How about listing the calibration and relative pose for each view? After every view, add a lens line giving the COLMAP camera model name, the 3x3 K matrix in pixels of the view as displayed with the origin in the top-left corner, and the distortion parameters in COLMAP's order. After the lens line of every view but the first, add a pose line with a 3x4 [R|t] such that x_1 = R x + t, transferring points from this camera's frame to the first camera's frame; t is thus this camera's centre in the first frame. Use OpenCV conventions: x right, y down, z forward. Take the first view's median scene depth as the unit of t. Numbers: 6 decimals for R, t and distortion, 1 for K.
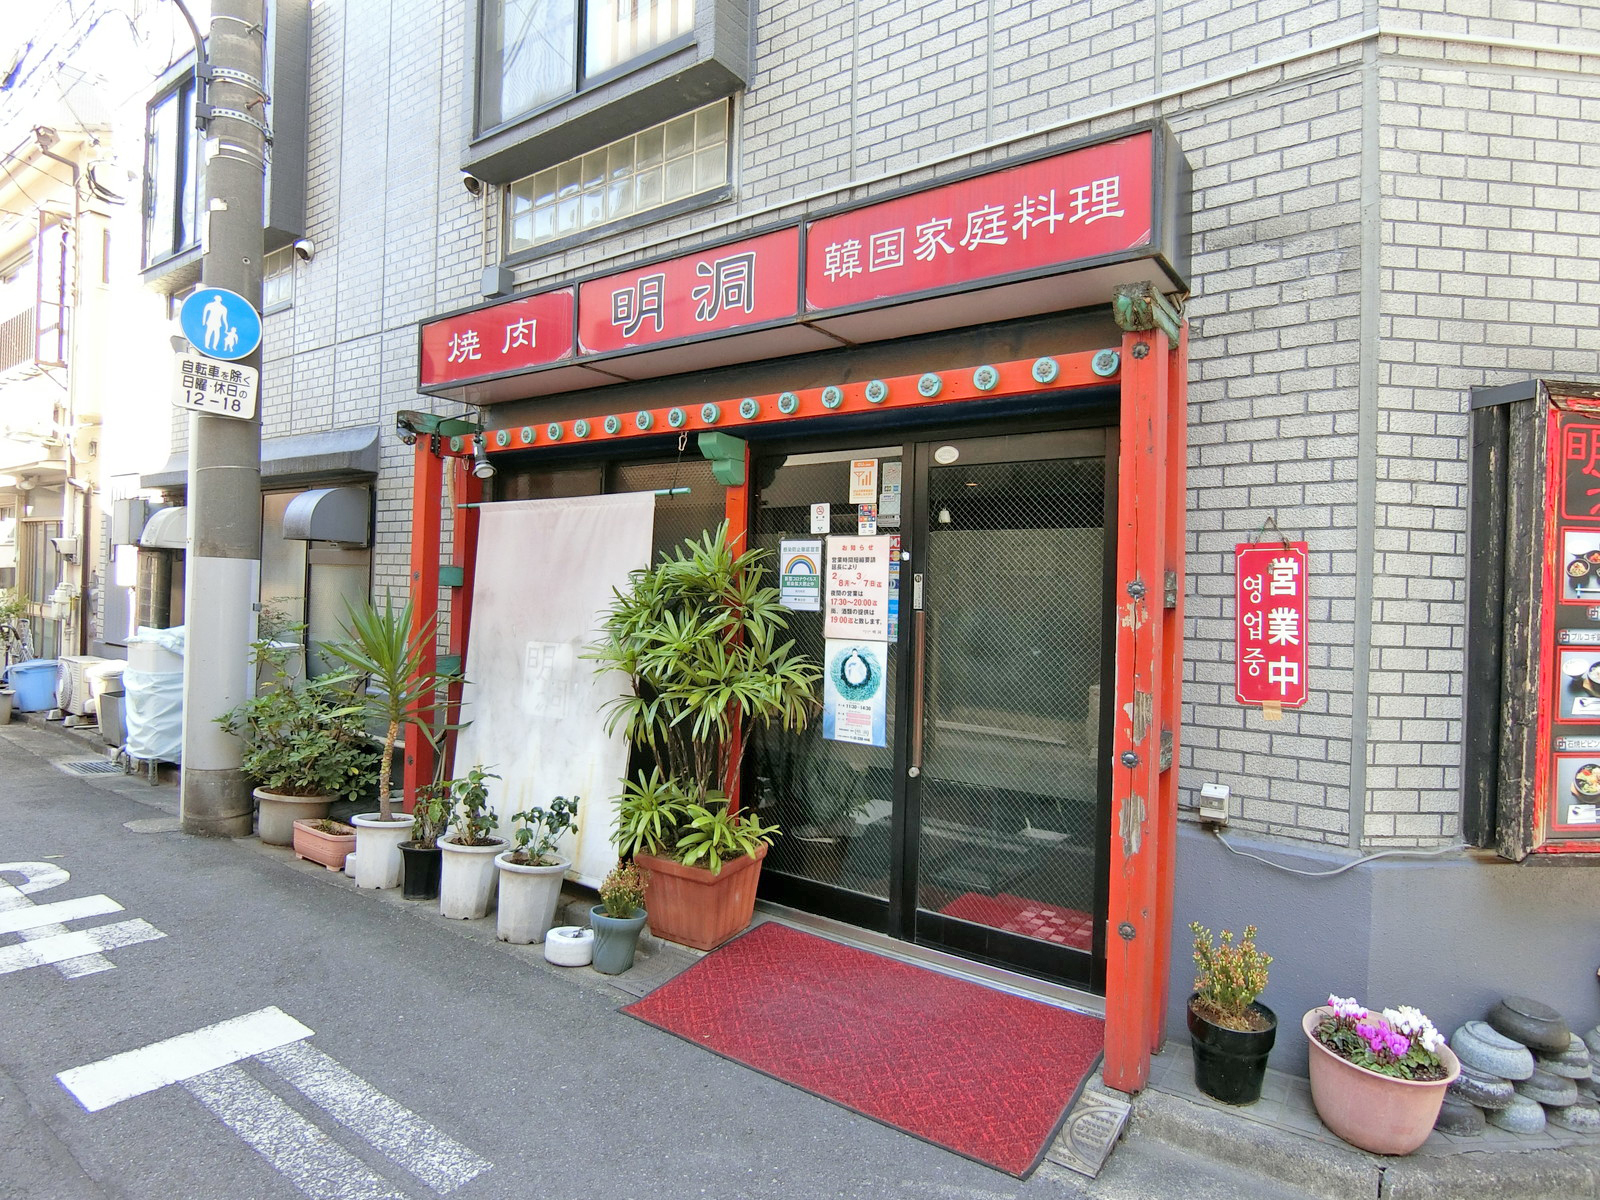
lens RADIAL K [[866.1, 0, 800.0], [0, 866.1, 600.0], [0, 0, 1]] dist [-0.029917, -0.000023]
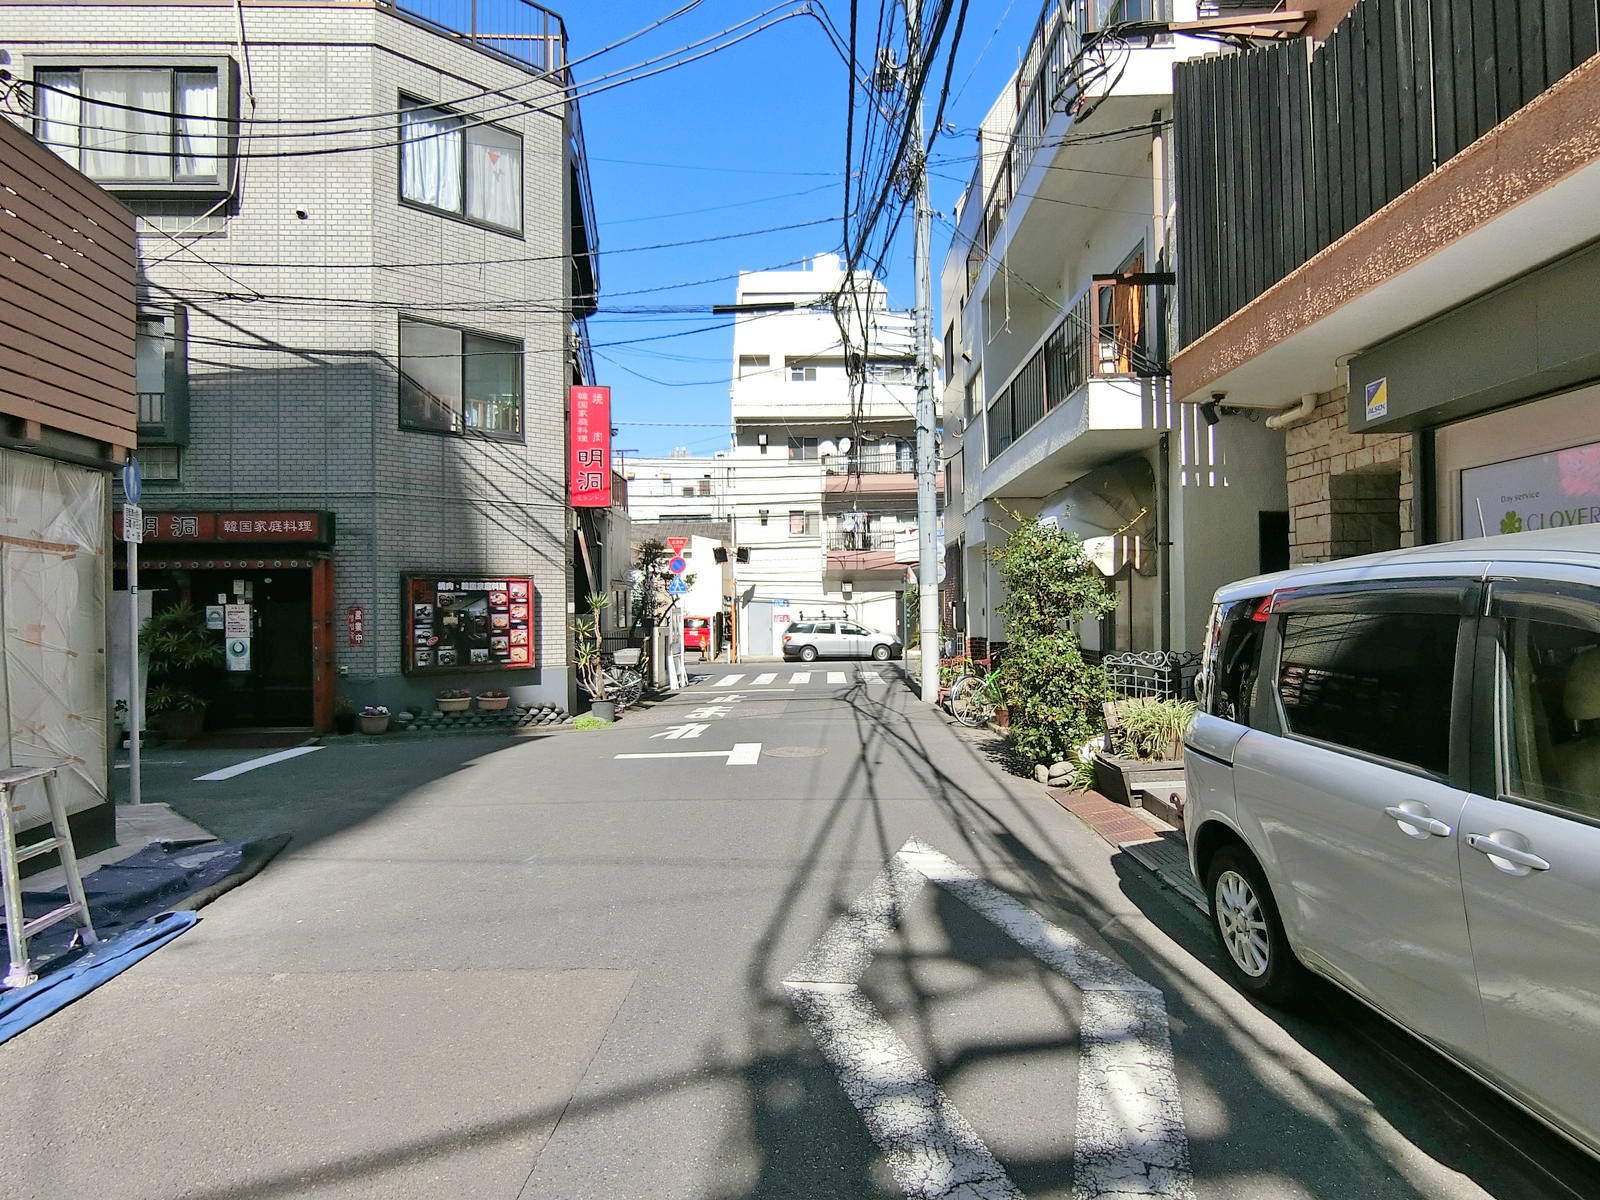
lens RADIAL K [[866.1, 0, 800.0], [0, 866.1, 600.0], [0, 0, 1]] dist [-0.029917, -0.000023]
pose [[0.773358, -0.032715, 0.633124, -0.322544], [0.035629, 0.999332, 0.008118, -0.043550], [-0.632967, 0.016279, 0.774008, -2.736476]]
